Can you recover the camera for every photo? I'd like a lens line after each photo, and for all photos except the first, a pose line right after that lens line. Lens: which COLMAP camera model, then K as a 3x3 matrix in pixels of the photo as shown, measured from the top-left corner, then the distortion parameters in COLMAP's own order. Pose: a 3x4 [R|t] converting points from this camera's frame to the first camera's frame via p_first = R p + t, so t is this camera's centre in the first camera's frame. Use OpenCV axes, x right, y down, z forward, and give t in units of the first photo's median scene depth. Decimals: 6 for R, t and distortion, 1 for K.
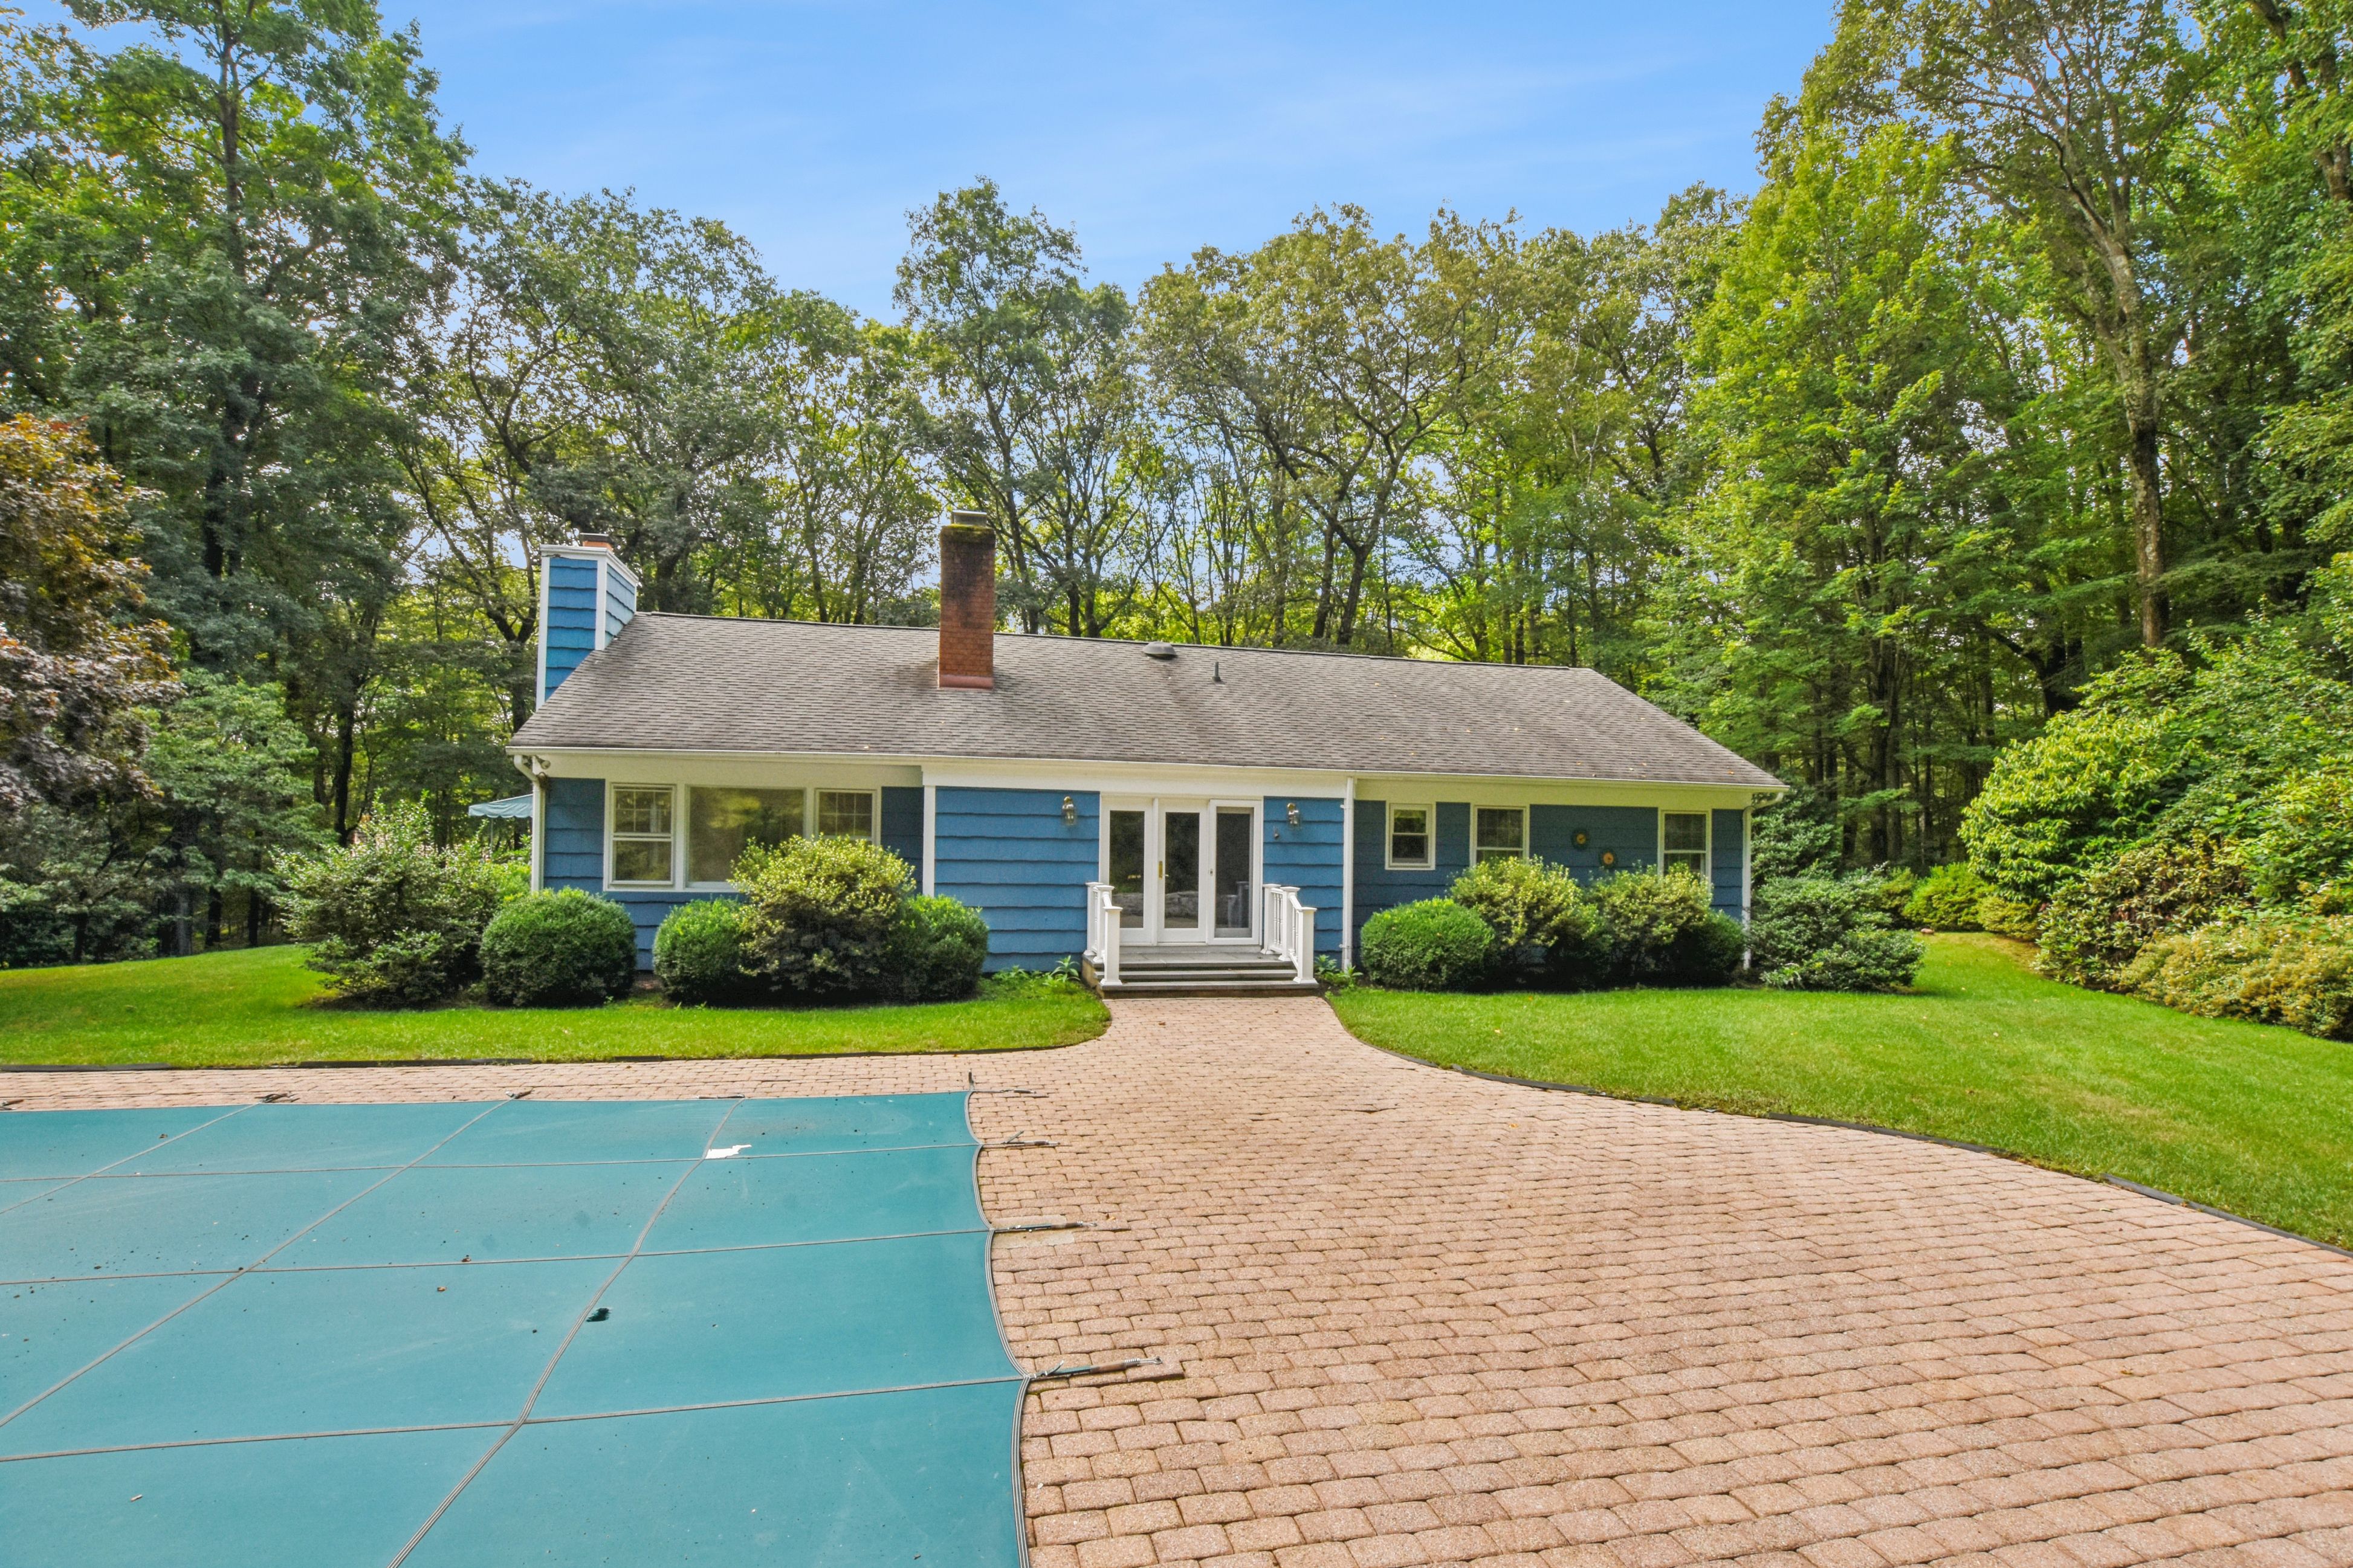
lens RADIAL K [[1049.9, 0, 1219.7], [0, 1049.9, 857.2], [0, 0, 1]] dist [0.015423, -0.012108]
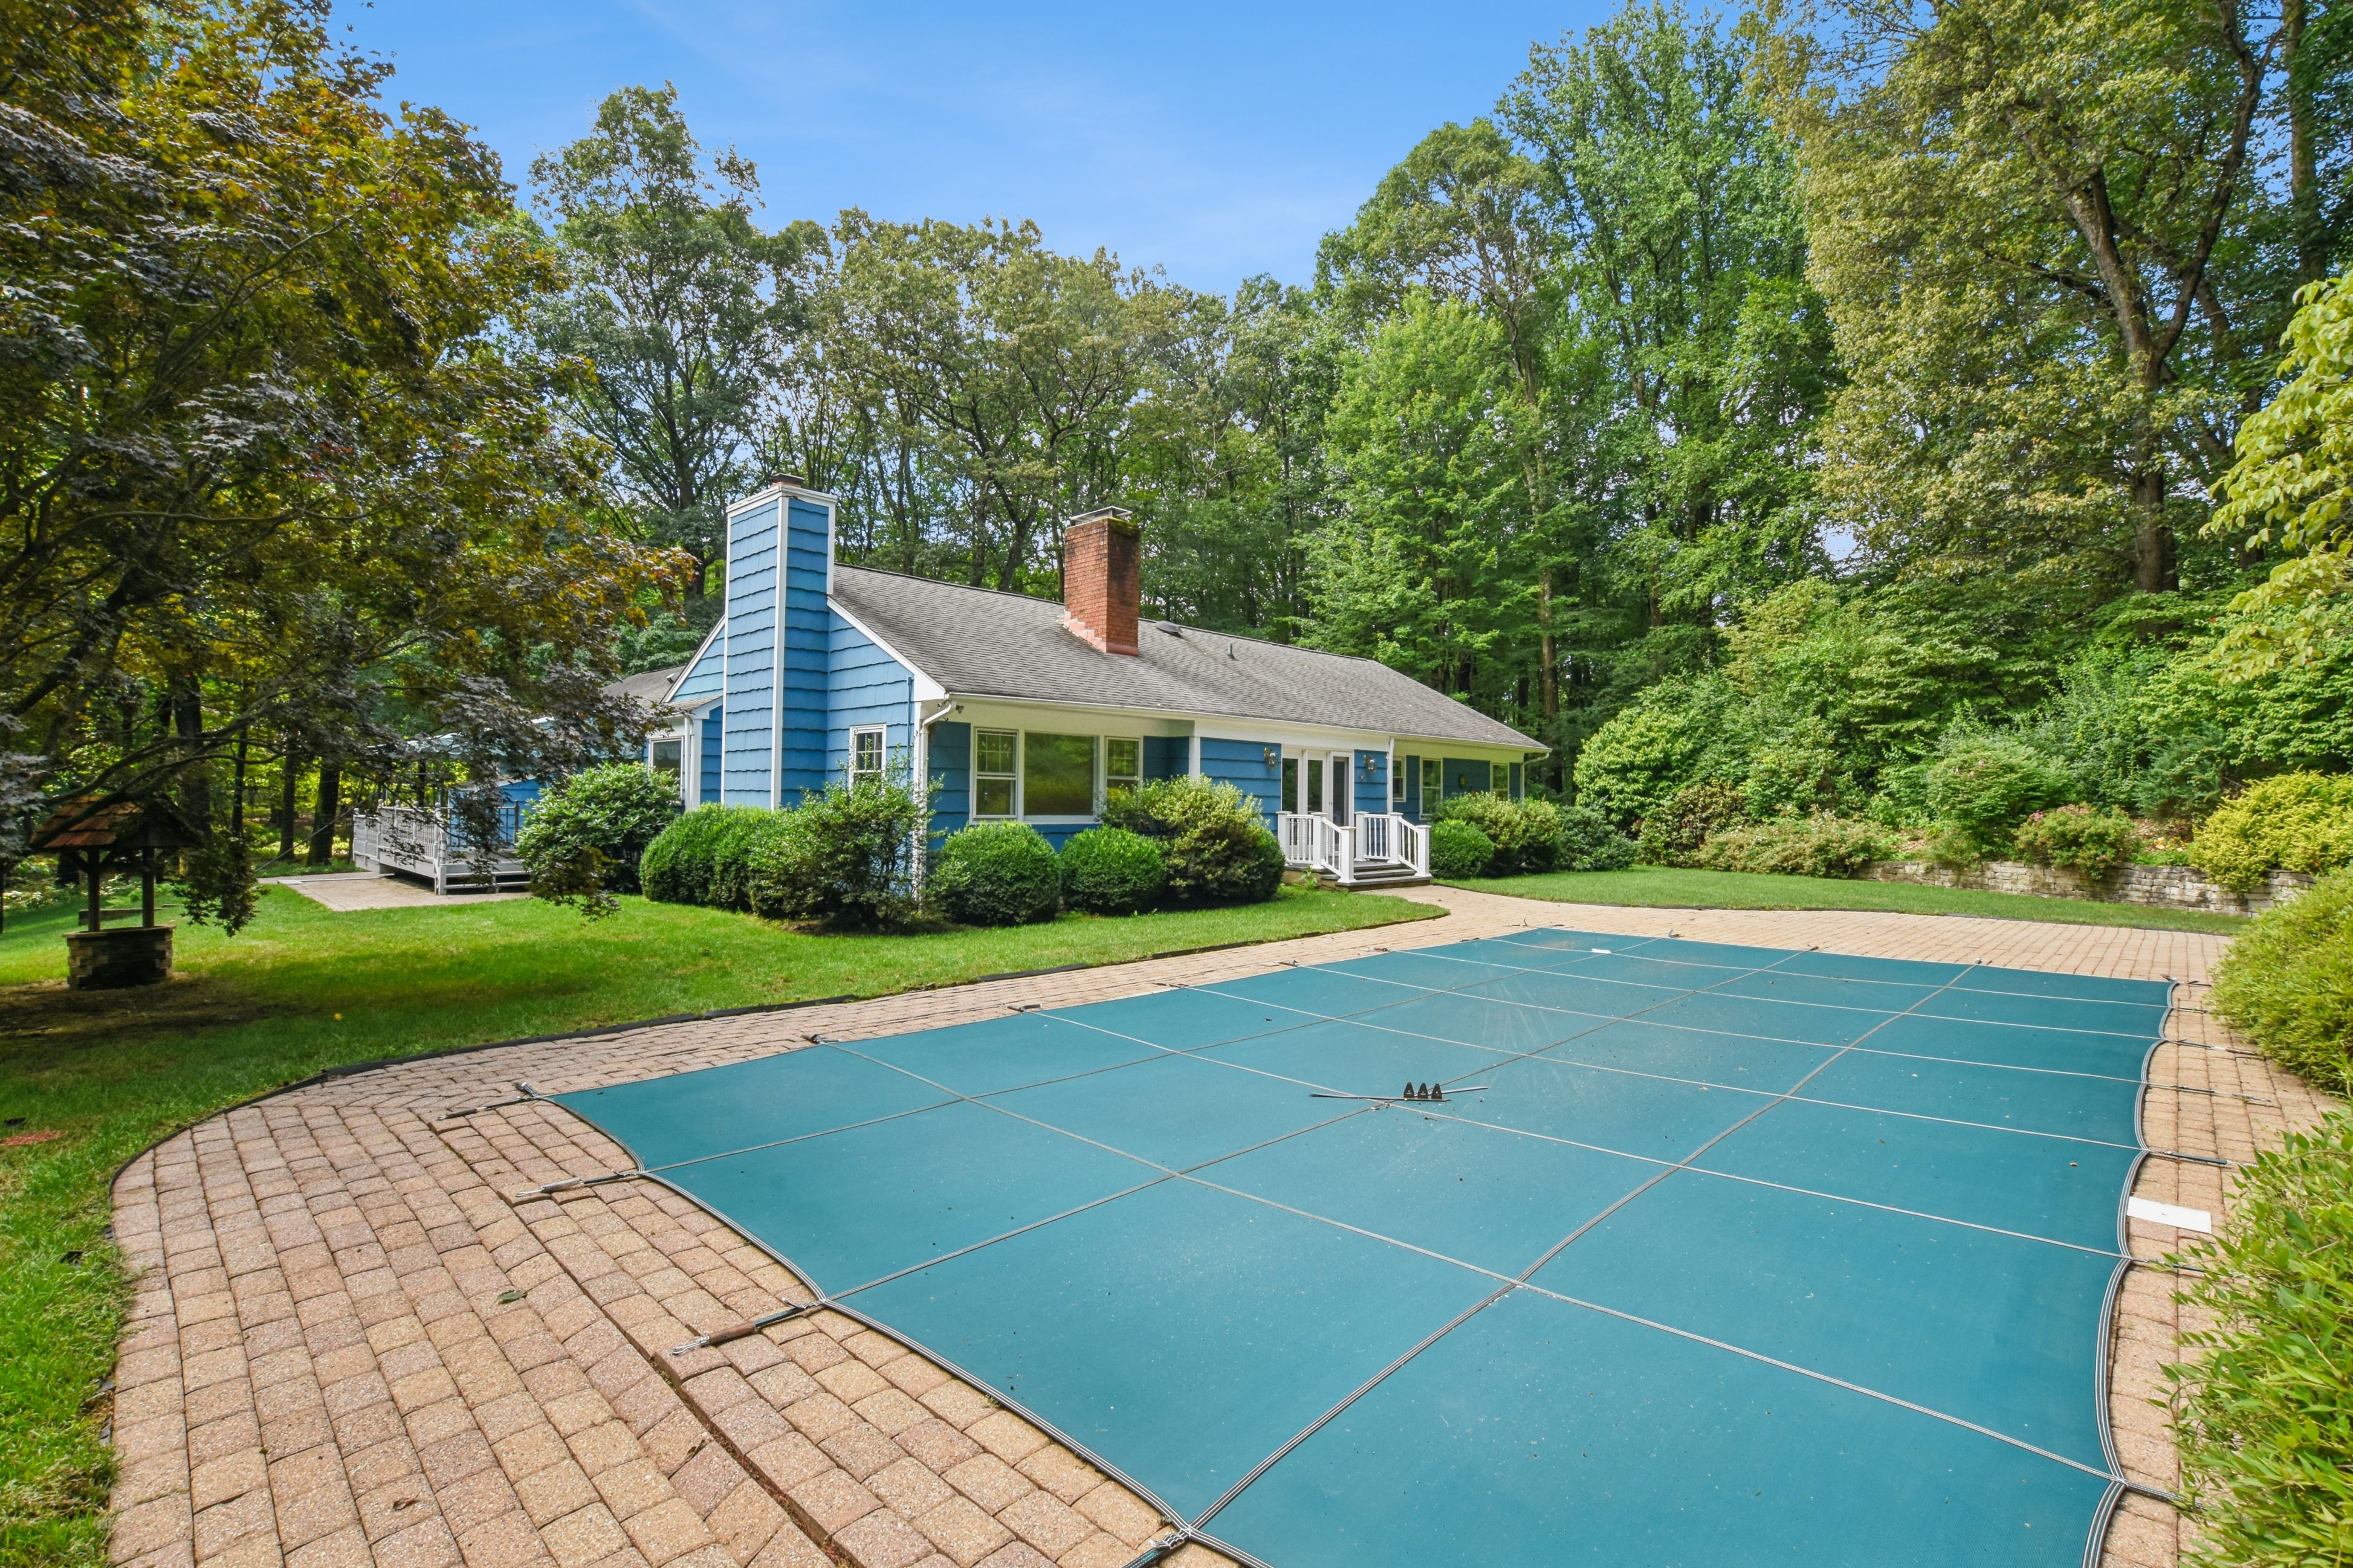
lens RADIAL K [[1049.9, 0, 1159.3], [0, 1049.9, 799.5], [0, 0, 1]] dist [0.015423, -0.012108]
pose [[0.840054, -0.004188, 0.542487, -0.884937], [0.003126, 0.999991, 0.002880, 0.003612], [-0.542494, -0.000724, 0.840059, -0.037009]]
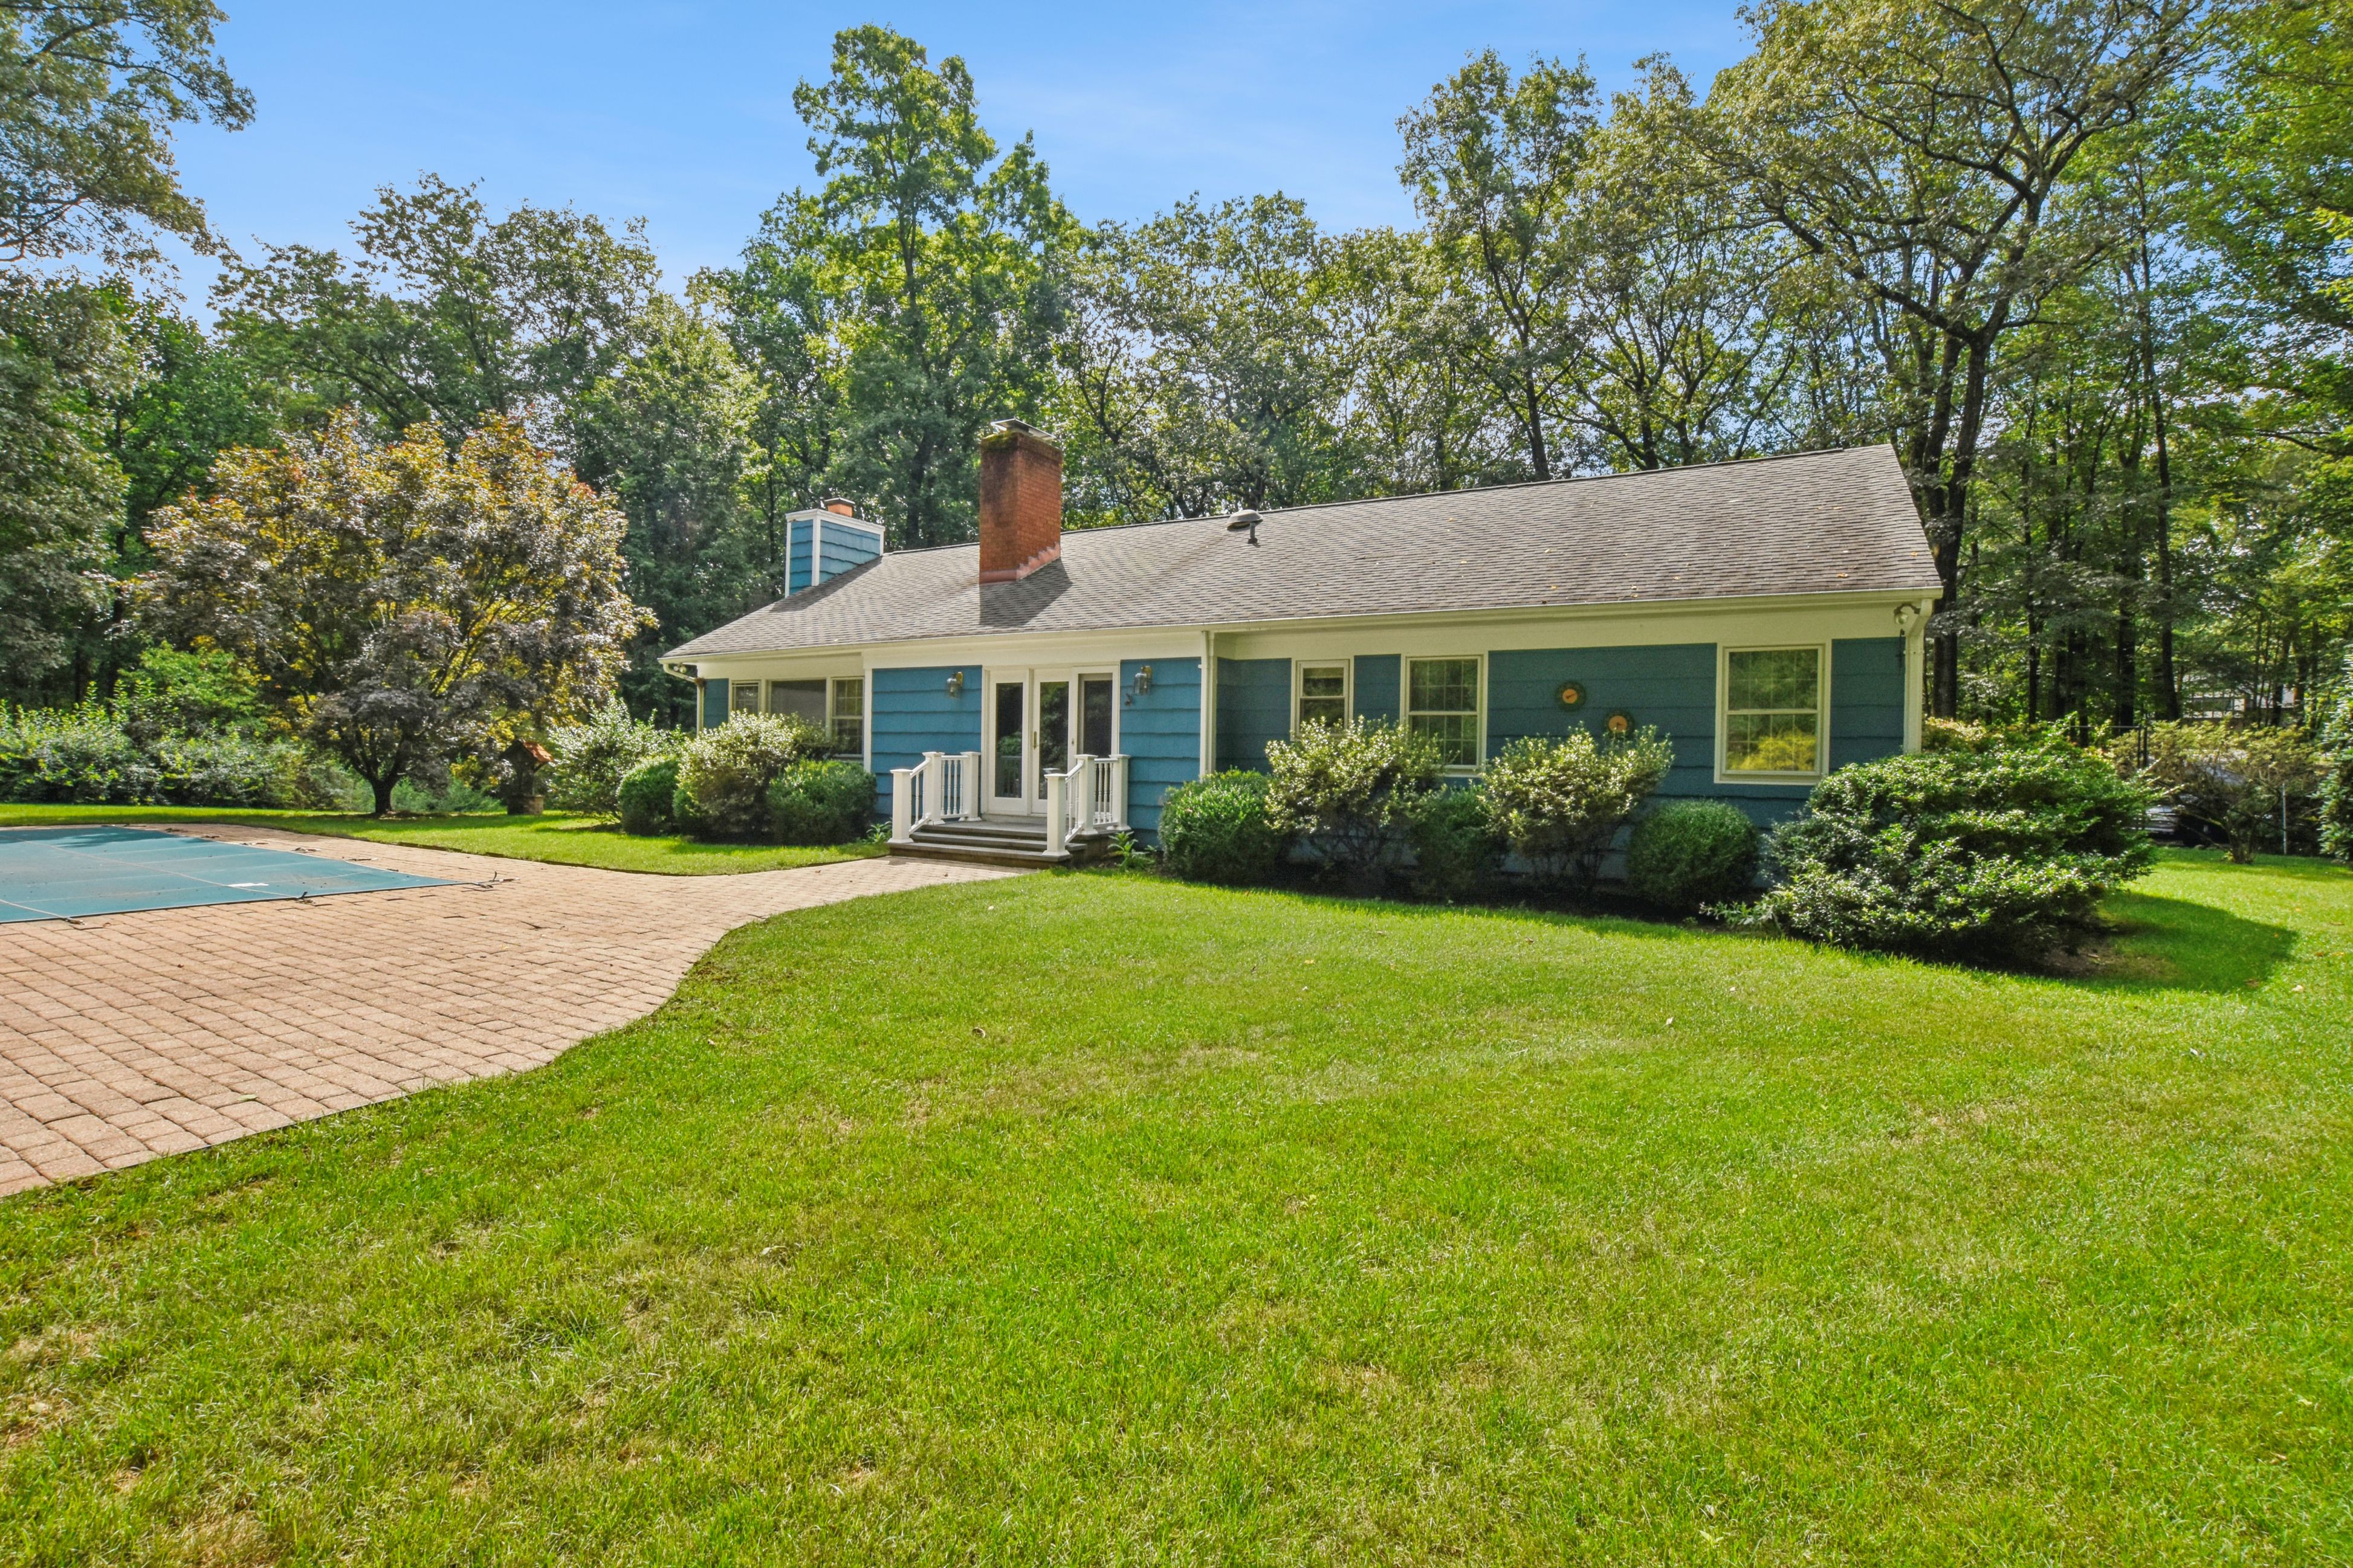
lens RADIAL K [[1049.9, 0, 1155.6], [0, 1049.9, 782.6], [0, 0, 1]] dist [0.015423, -0.012108]
pose [[0.721069, 0.013820, -0.692725, 0.659744], [-0.009299, 0.999904, 0.010269, 0.036446], [0.692801, -0.000963, 0.721128, 0.340265]]
